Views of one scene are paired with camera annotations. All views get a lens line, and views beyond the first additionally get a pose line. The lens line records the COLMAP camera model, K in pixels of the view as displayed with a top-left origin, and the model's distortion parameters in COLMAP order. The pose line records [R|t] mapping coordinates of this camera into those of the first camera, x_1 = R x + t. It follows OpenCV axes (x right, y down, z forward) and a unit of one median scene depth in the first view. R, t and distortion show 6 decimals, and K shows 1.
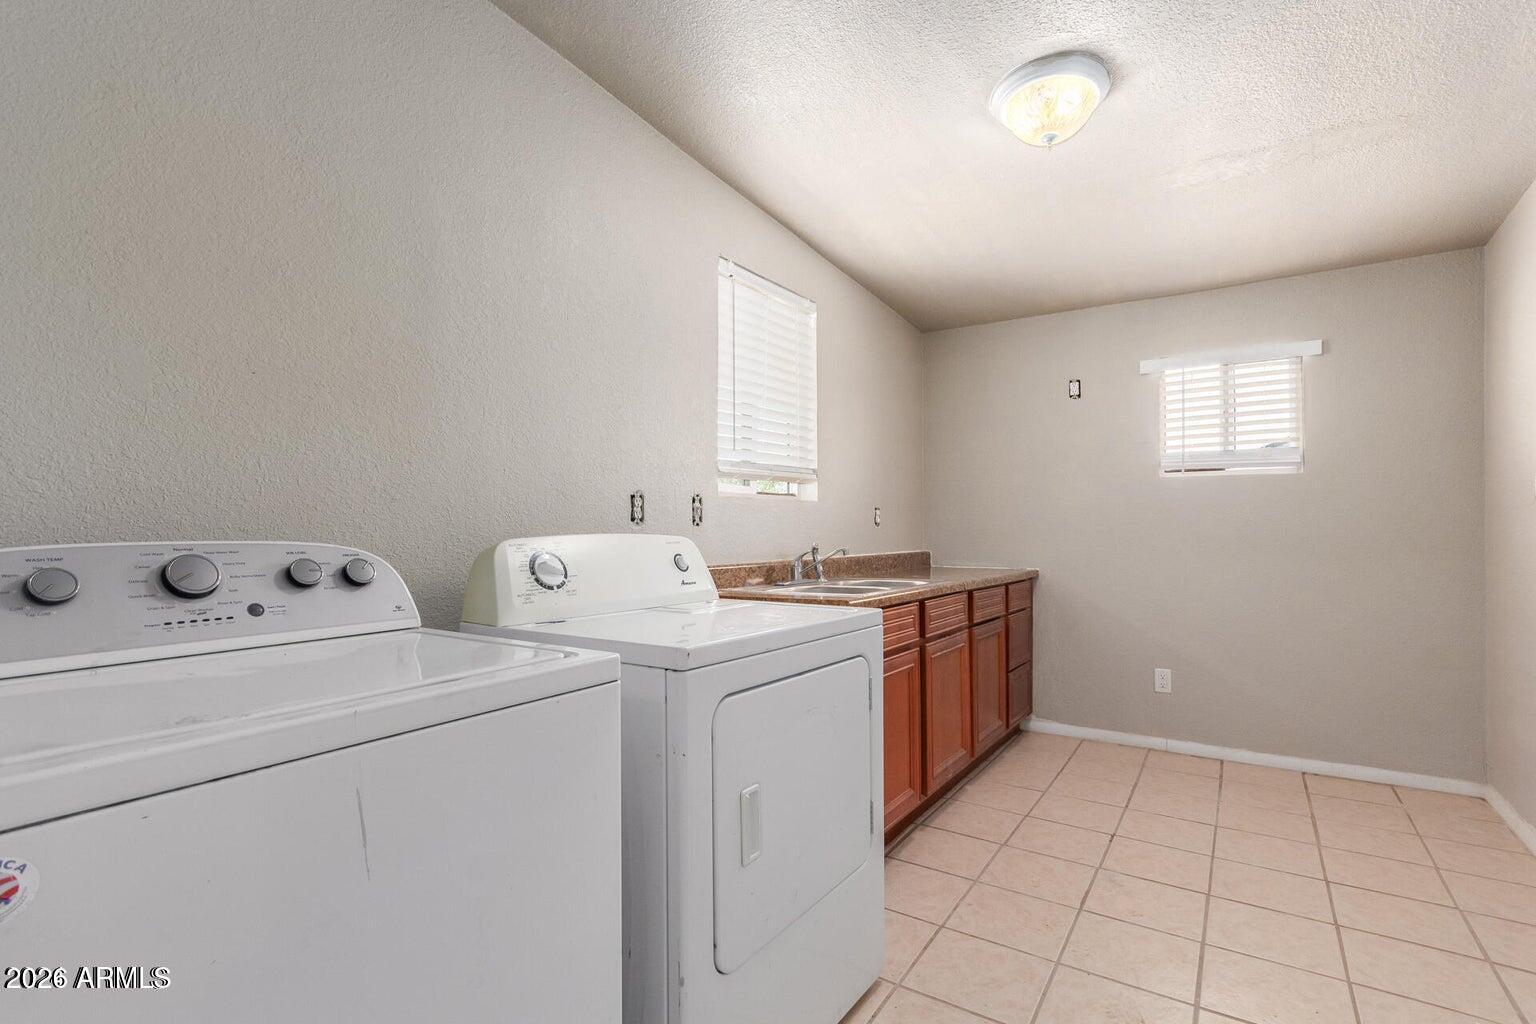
lens RADIAL K [[723.2, 0, 774.0], [0, 723.2, 518.1], [0, 0, 1]] dist [-0.003608, 0.001226]
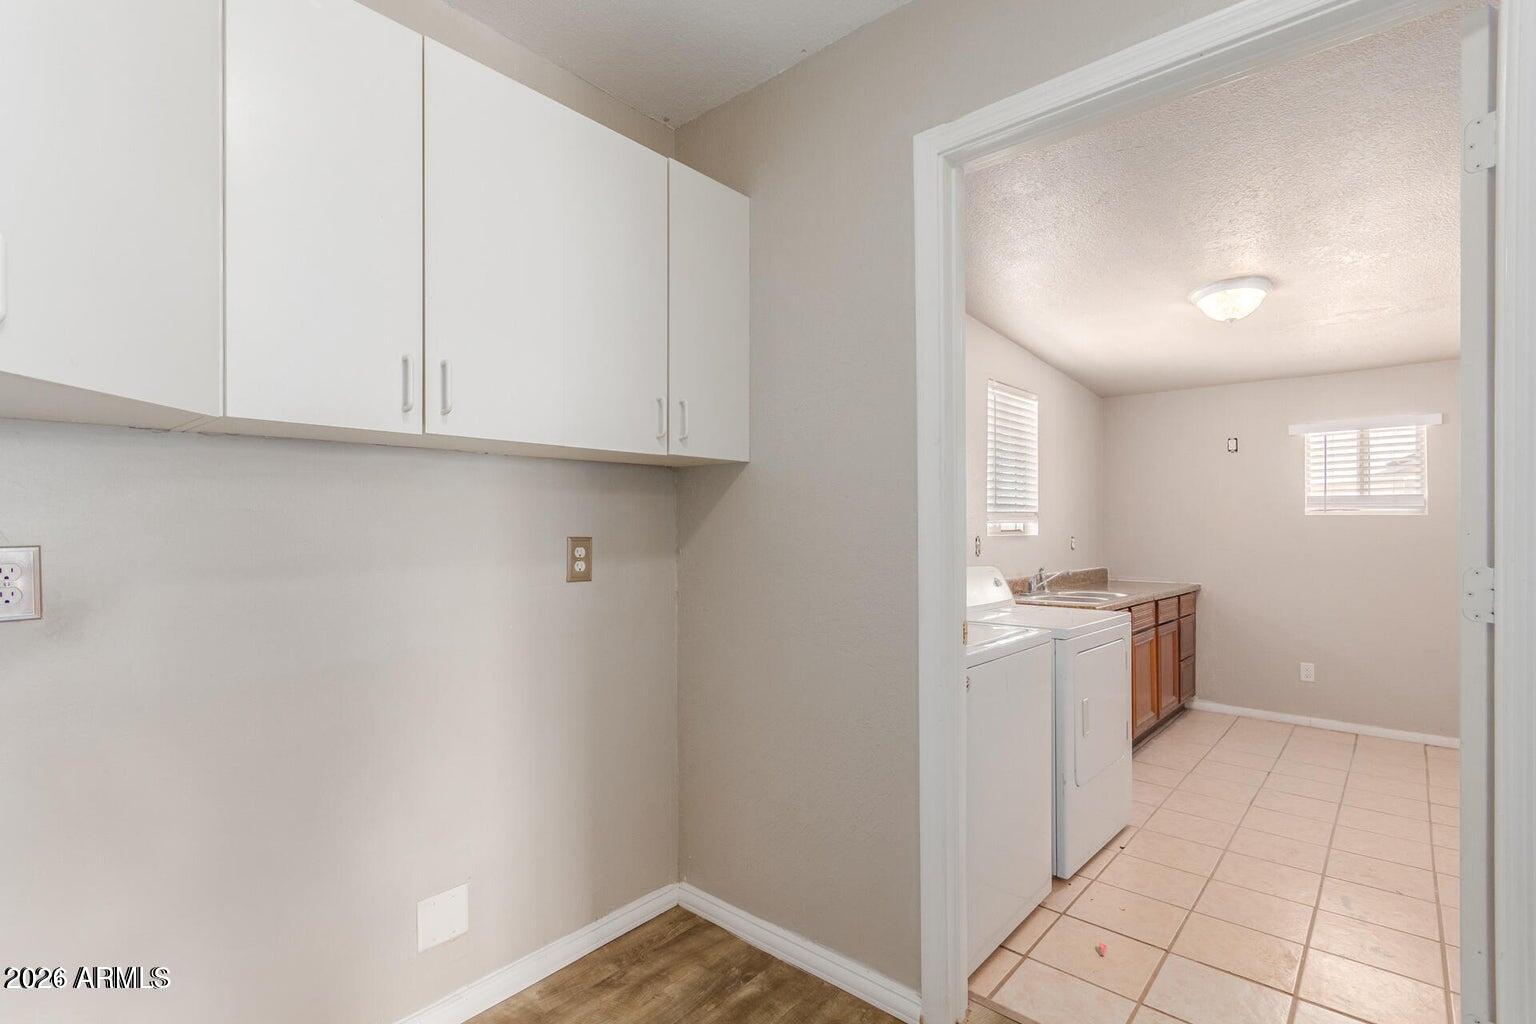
lens RADIAL K [[723.2, 0, 760.5], [0, 723.2, 519.3], [0, 0, 1]] dist [-0.003608, 0.001226]
pose [[0.988438, 0.002197, -0.151610, -0.251209], [-0.001925, 0.999996, 0.001940, -0.053266], [0.151614, -0.001625, 0.988438, -0.457723]]
